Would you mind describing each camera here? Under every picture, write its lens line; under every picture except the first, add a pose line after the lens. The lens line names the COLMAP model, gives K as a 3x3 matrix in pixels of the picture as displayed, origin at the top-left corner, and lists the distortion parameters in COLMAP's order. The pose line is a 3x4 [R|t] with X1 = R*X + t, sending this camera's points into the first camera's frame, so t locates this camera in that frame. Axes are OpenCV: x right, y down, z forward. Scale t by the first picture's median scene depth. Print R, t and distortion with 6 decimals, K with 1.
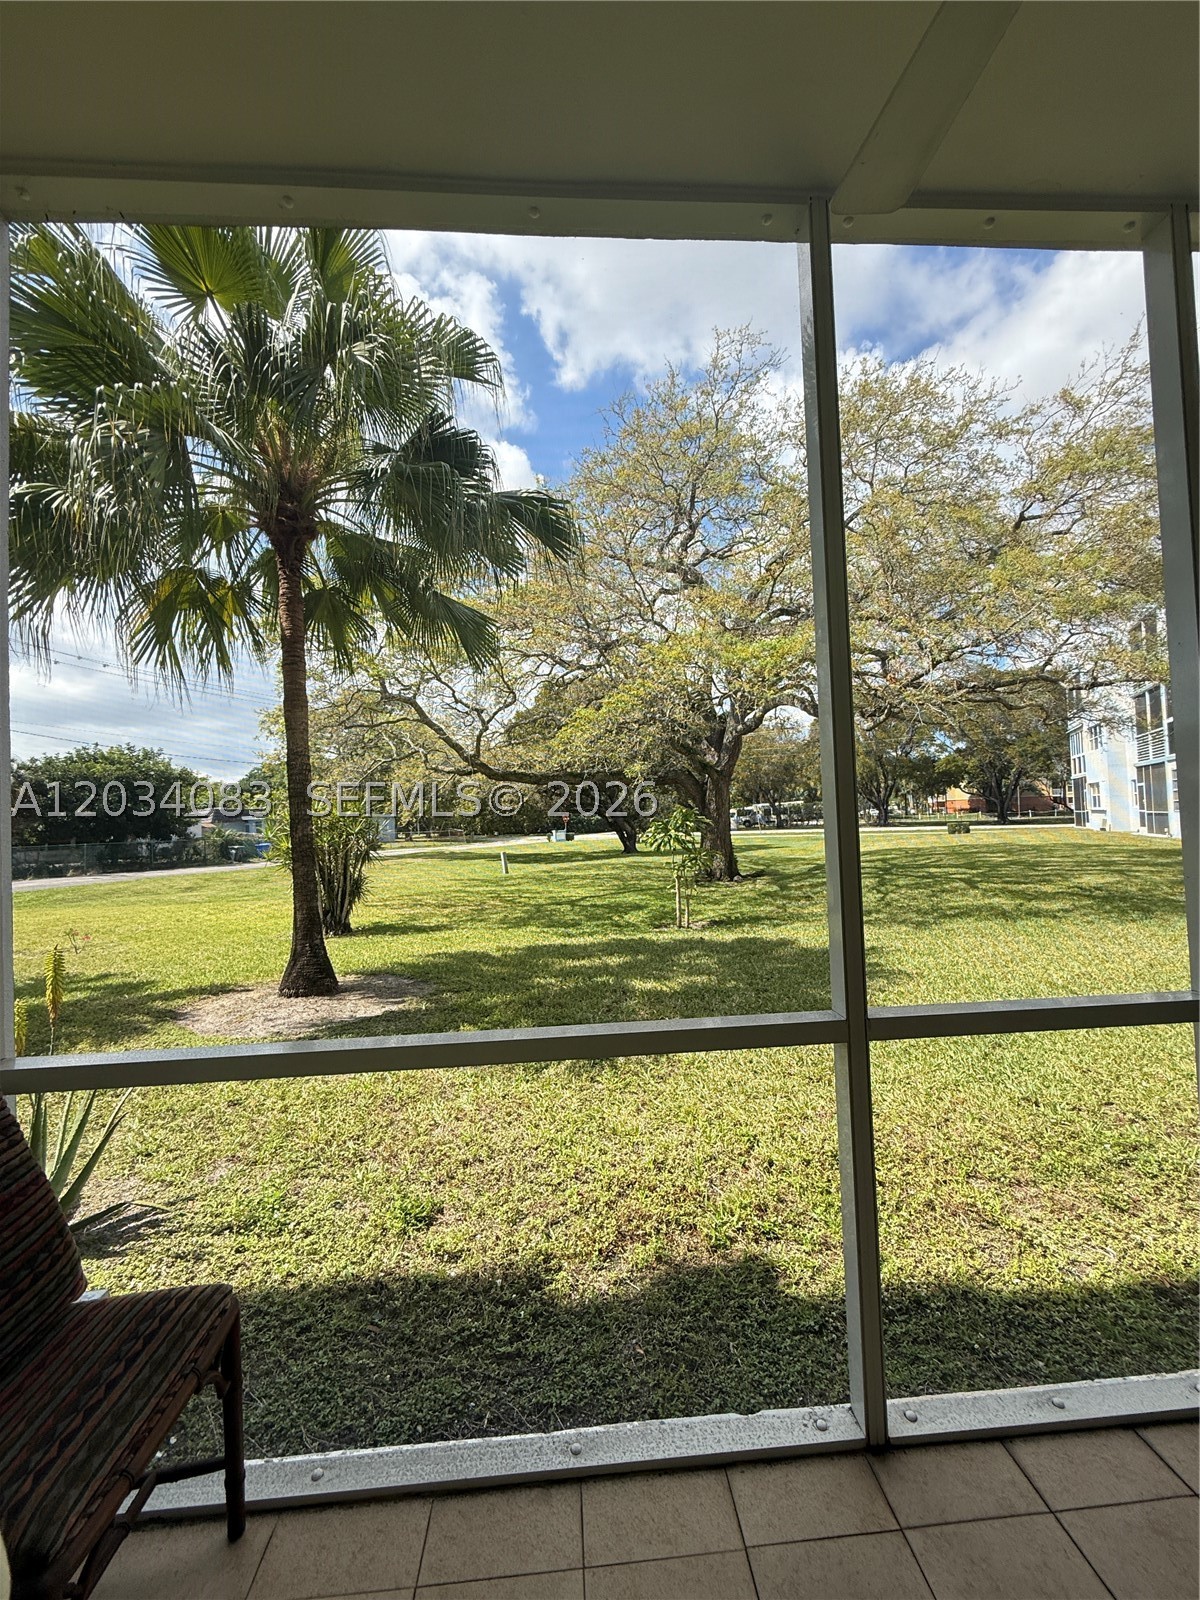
lens RADIAL K [[636.9, 0, 600.0], [0, 636.9, 800.0], [0, 0, 1]] dist [-0.000636, -0.000253]
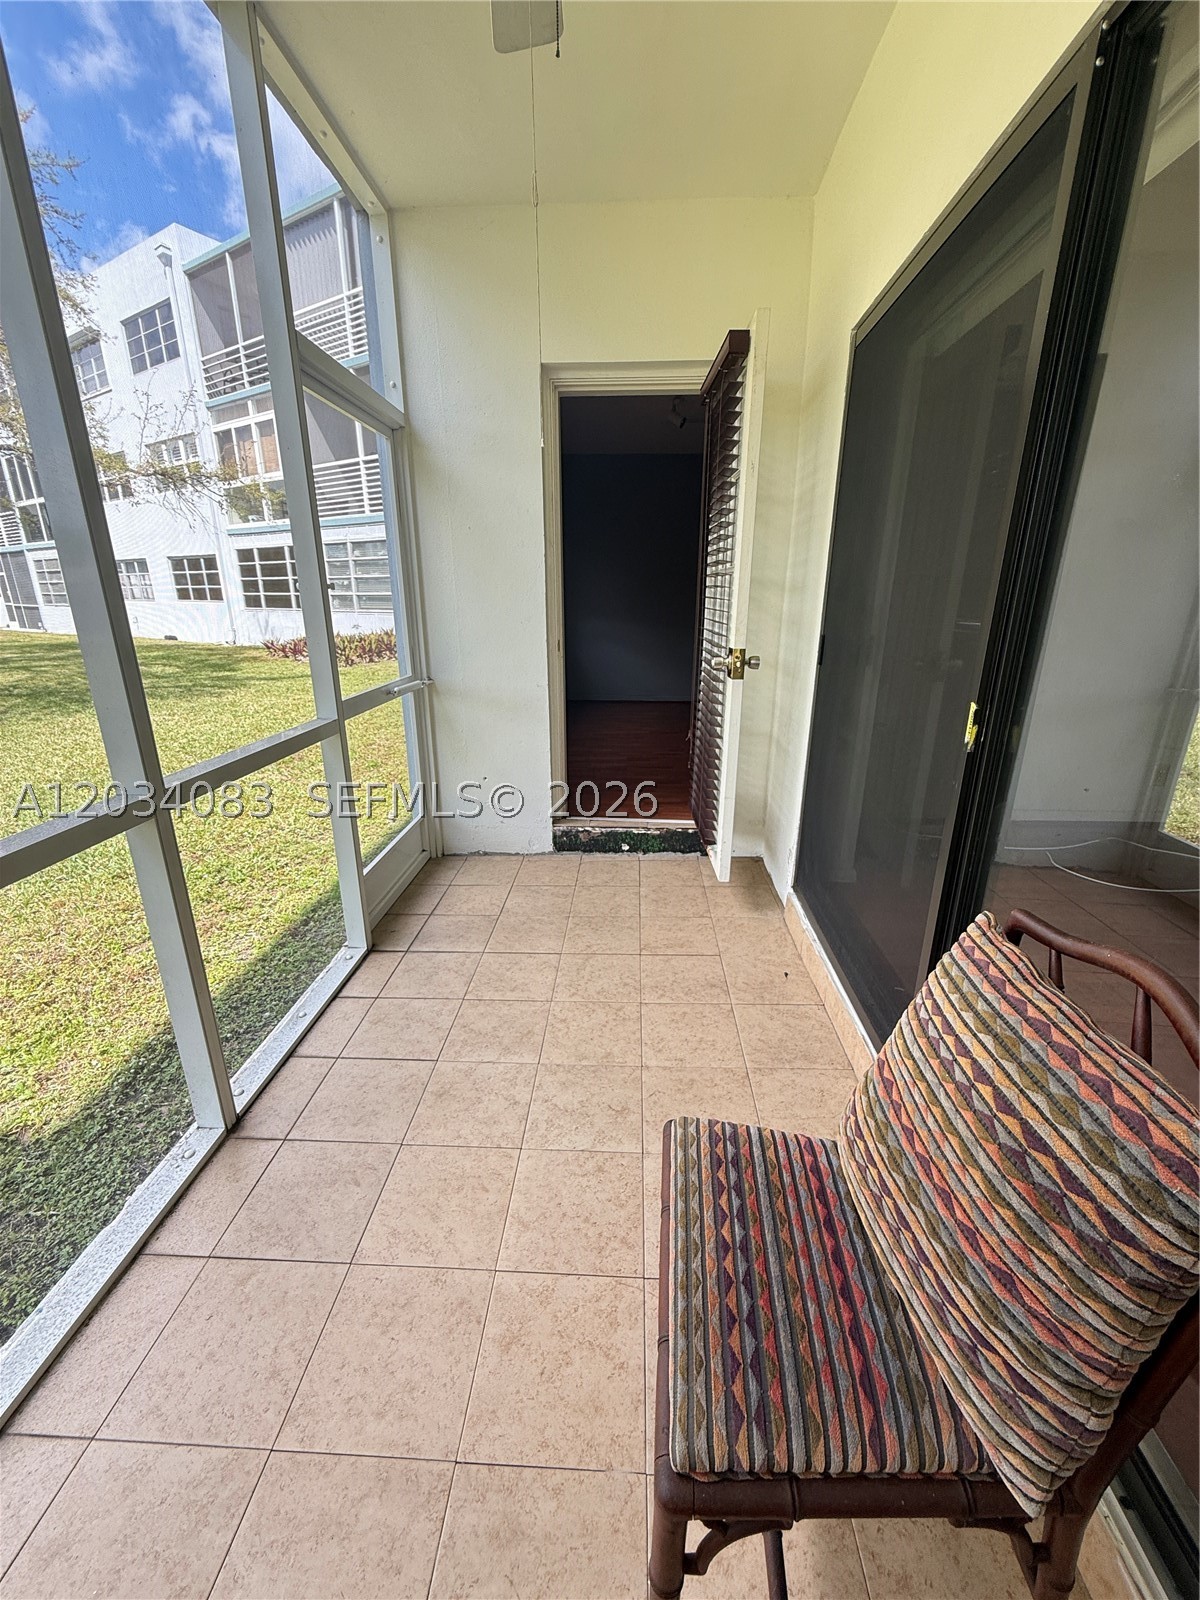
lens RADIAL K [[636.9, 0, 600.0], [0, 636.9, 800.0], [0, 0, 1]] dist [-0.000636, -0.000253]
pose [[0.118355, -0.270930, 0.955295, -0.395495], [-0.036791, 0.960200, 0.276879, 0.041717], [-0.992290, -0.067916, 0.103677, 0.177884]]
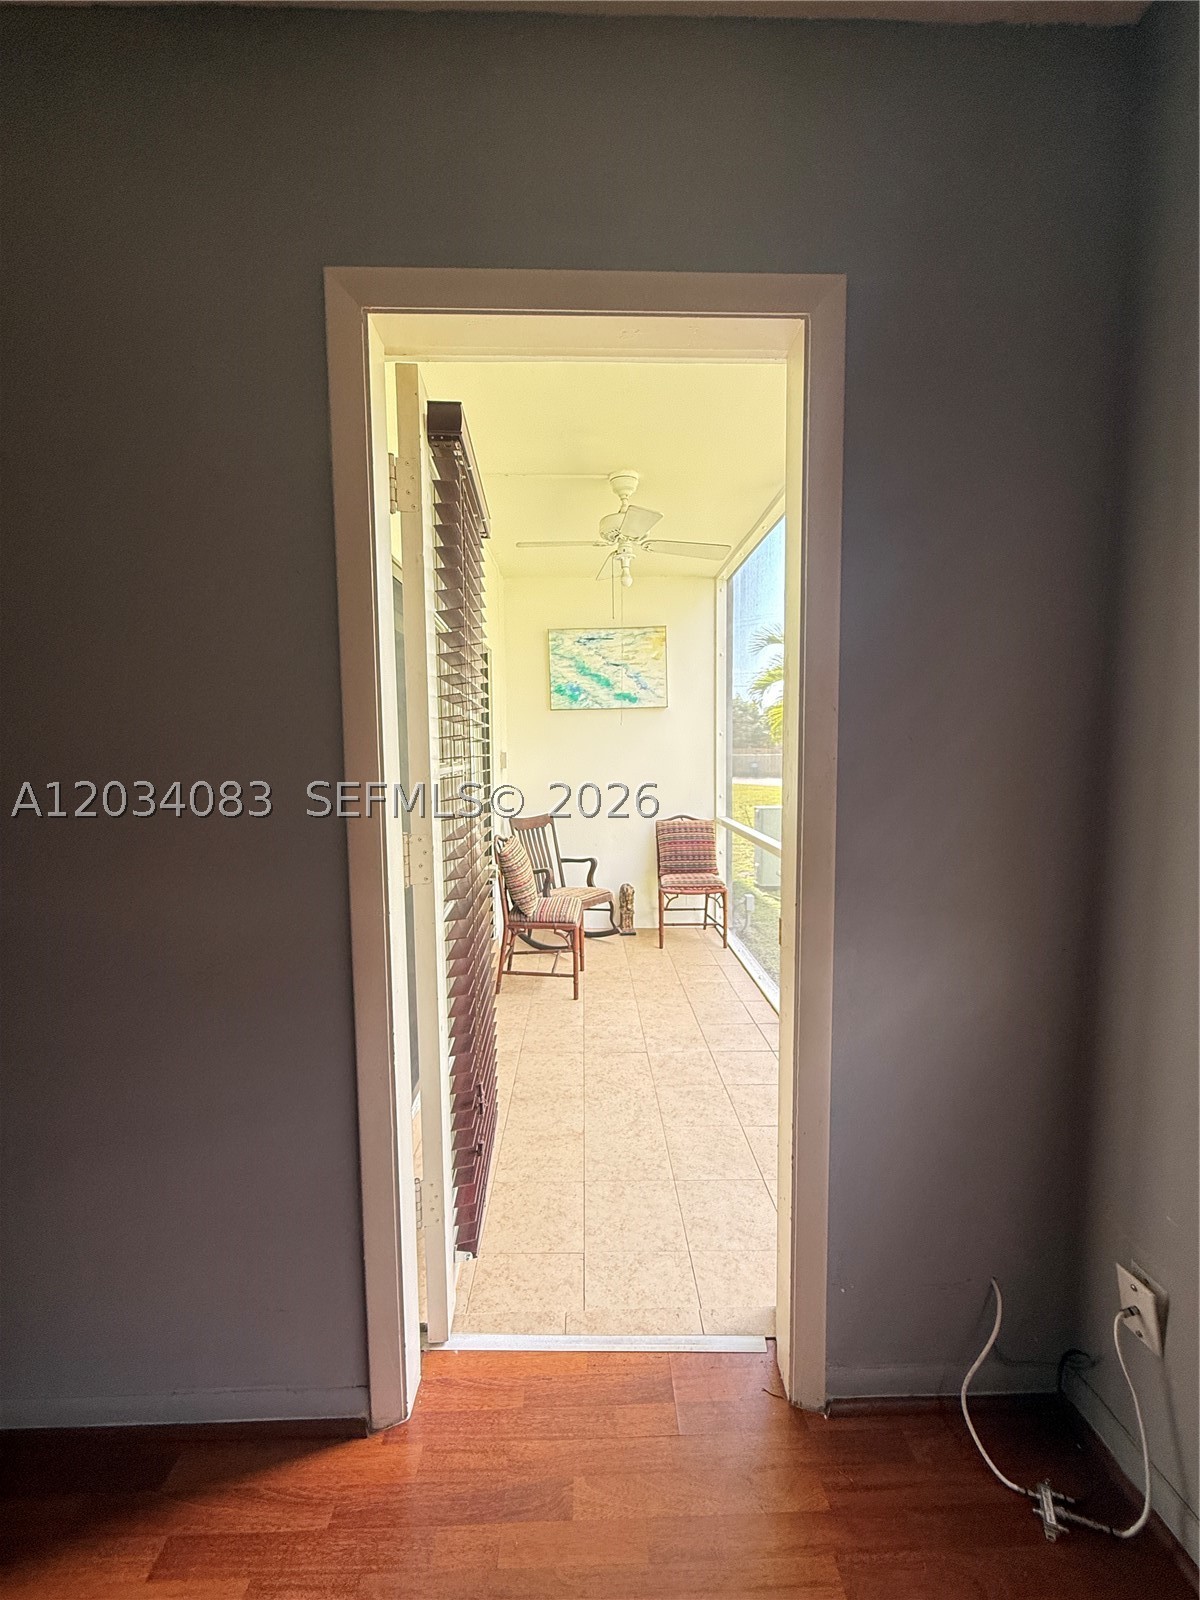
lens RADIAL K [[636.9, 0, 600.0], [0, 636.9, 800.0], [0, 0, 1]] dist [-0.000636, -0.000253]
pose [[-0.036056, 0.115714, -0.992628, 2.359090], [0.041921, 0.992575, 0.114185, -0.135701], [0.998470, -0.037495, -0.040639, 0.342402]]
